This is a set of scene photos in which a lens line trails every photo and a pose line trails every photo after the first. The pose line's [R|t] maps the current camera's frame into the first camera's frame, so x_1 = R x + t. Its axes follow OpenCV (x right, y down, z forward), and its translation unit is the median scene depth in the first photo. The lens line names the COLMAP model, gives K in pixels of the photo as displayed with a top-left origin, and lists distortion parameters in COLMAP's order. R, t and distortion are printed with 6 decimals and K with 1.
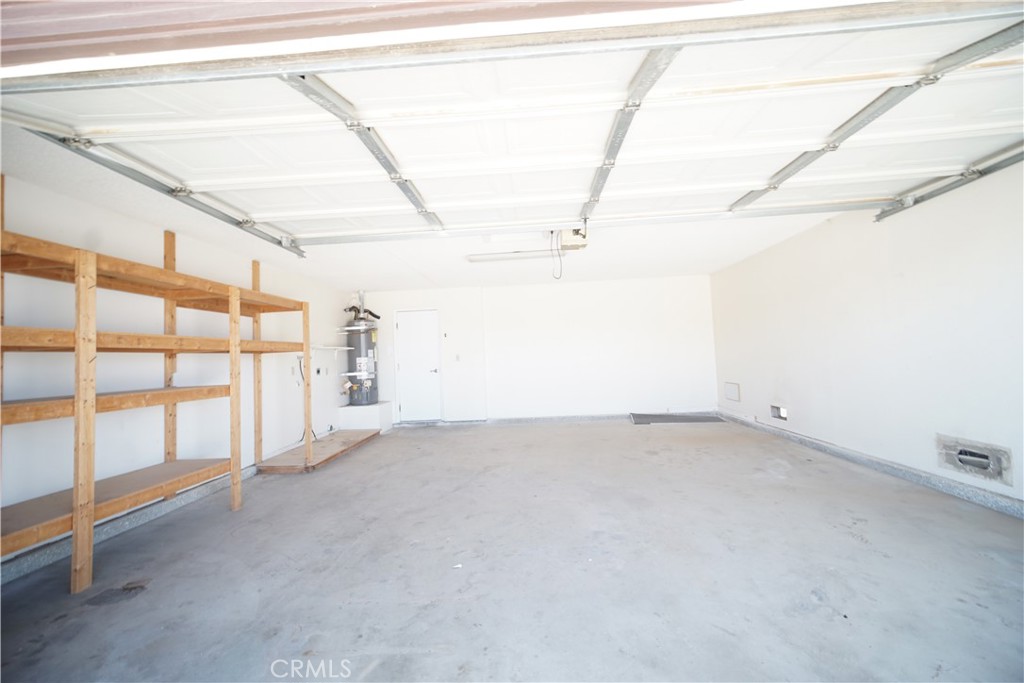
lens RADIAL K [[407.3, 0, 512.0], [0, 407.3, 340.6], [0, 0, 1]] dist [-0.003420, 0.000193]
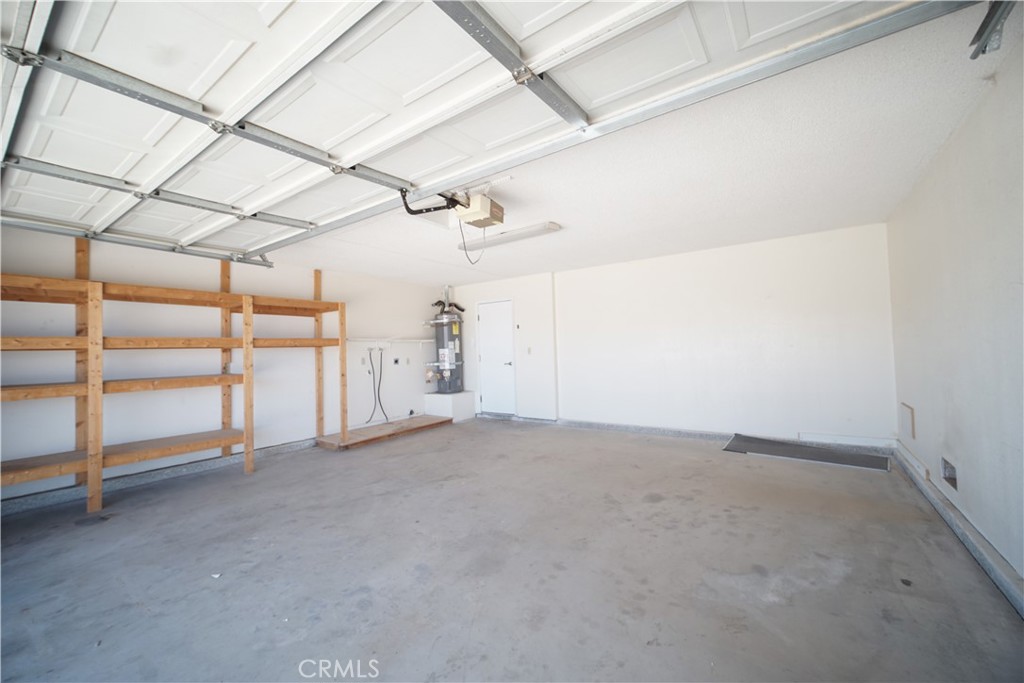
lens RADIAL K [[407.3, 0, 512.6], [0, 407.3, 339.7], [0, 0, 1]] dist [-0.003420, 0.000193]
pose [[0.844267, 0.006682, -0.535882, 0.621678], [0.013164, 0.999362, 0.033199, -0.027197], [0.535762, -0.035083, 0.843640, 0.354548]]
